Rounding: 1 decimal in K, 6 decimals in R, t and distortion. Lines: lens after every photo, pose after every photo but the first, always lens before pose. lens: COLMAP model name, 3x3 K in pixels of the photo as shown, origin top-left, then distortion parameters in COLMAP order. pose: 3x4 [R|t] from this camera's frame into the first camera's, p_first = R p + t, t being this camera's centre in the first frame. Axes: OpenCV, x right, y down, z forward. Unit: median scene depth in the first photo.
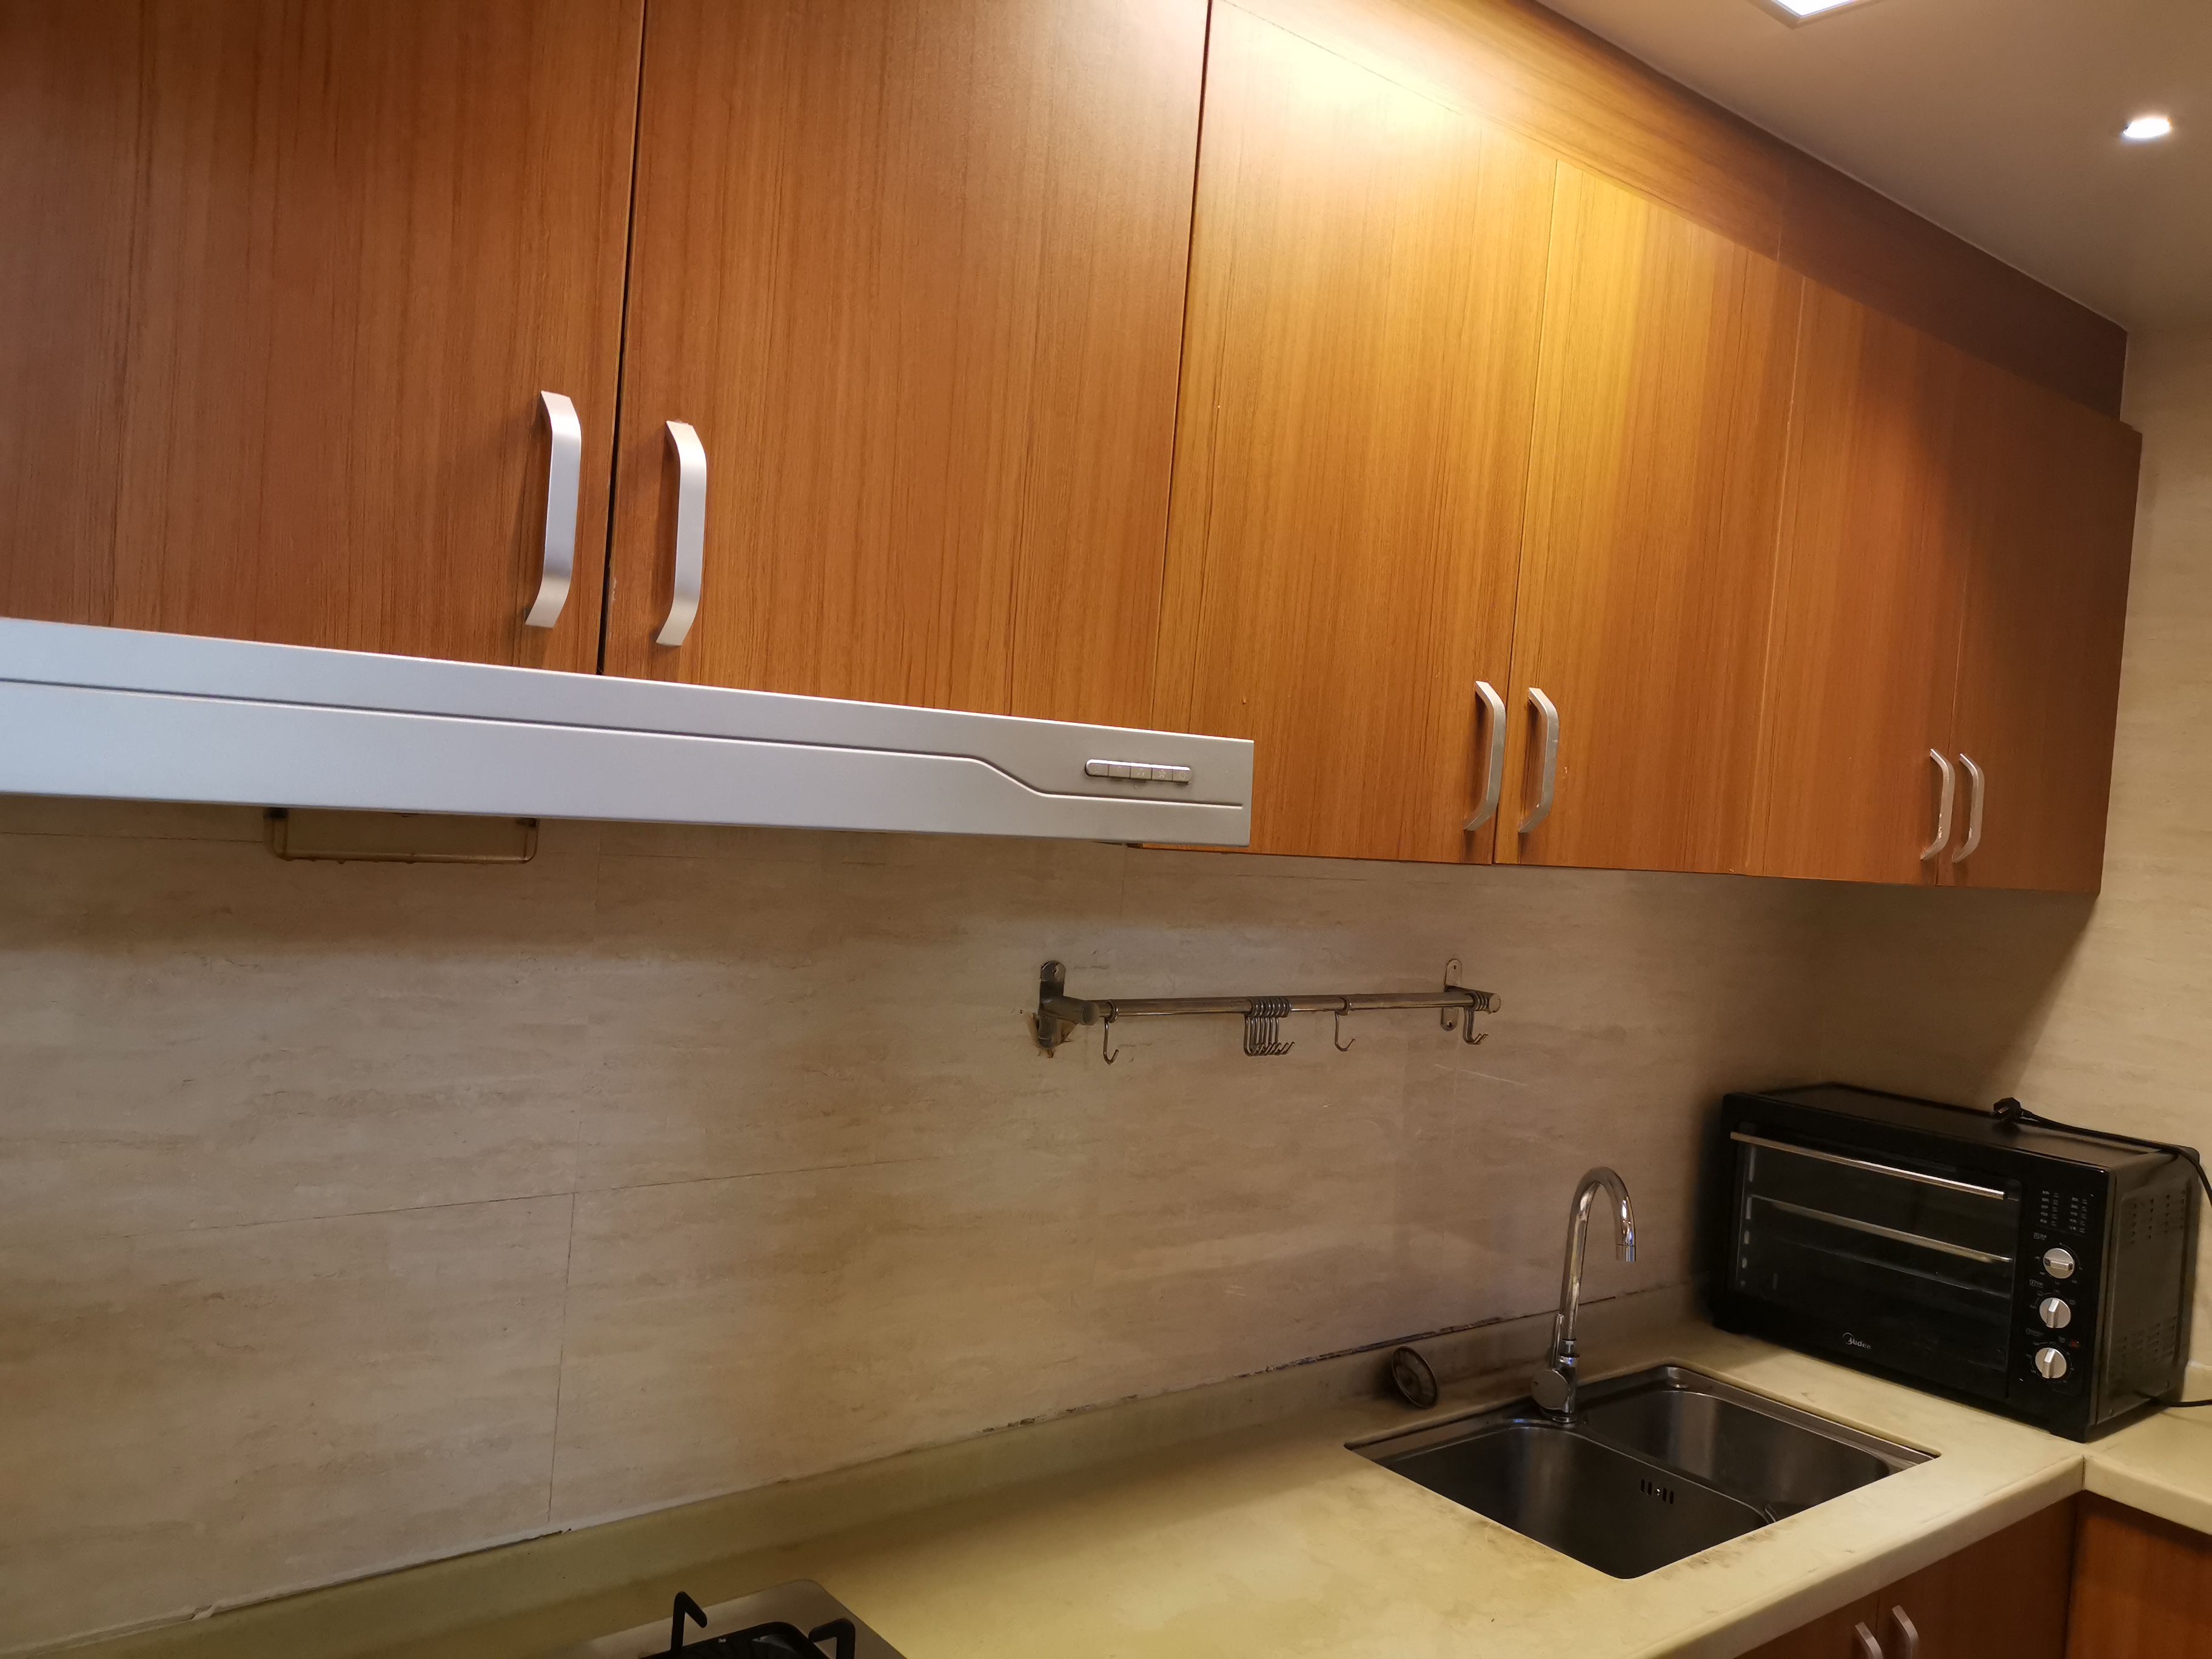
lens RADIAL K [[1708.3, 0, 1112.2], [0, 1708.3, 808.3], [0, 0, 1]] dist [0.071026, -0.057702]
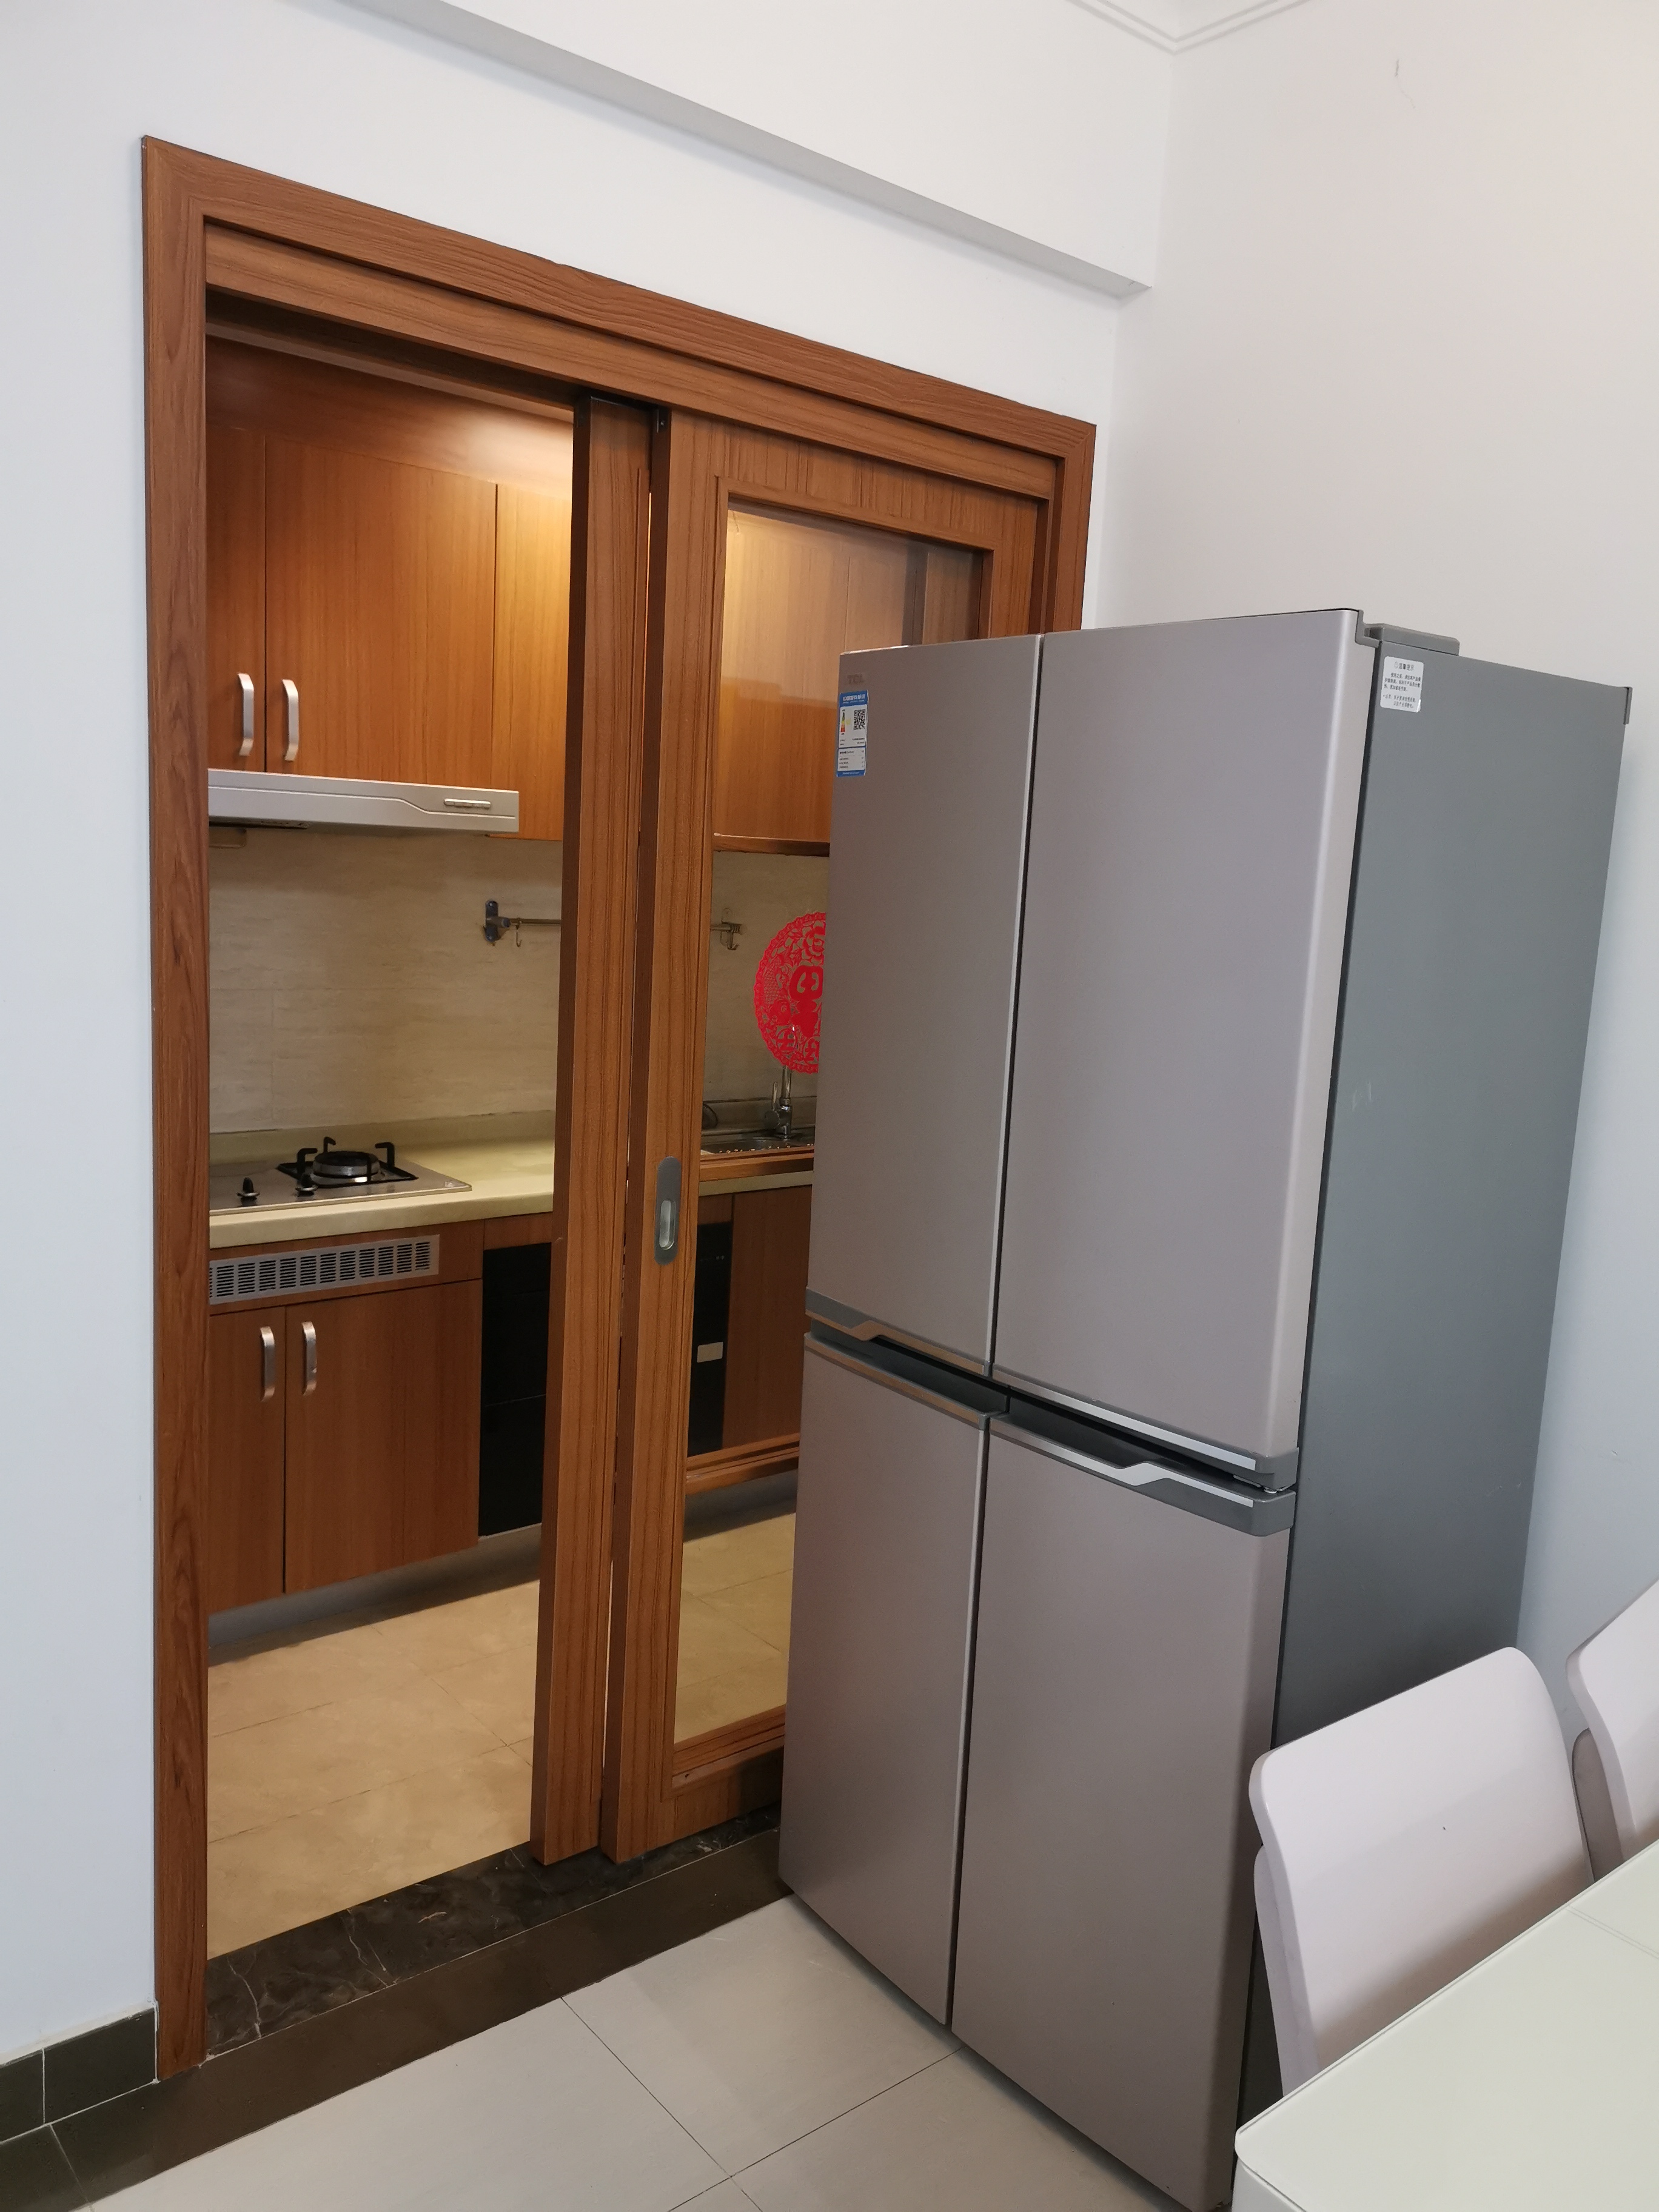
lens RADIAL K [[1708.3, 0, 832.3], [0, 1708.3, 1111.4], [0, 0, 1]] dist [0.071026, -0.057702]
pose [[0.999681, -0.023468, 0.009338, 0.565742], [0.021985, 0.990512, 0.135657, 0.107305], [-0.012433, -0.135409, 0.990712, -1.806527]]
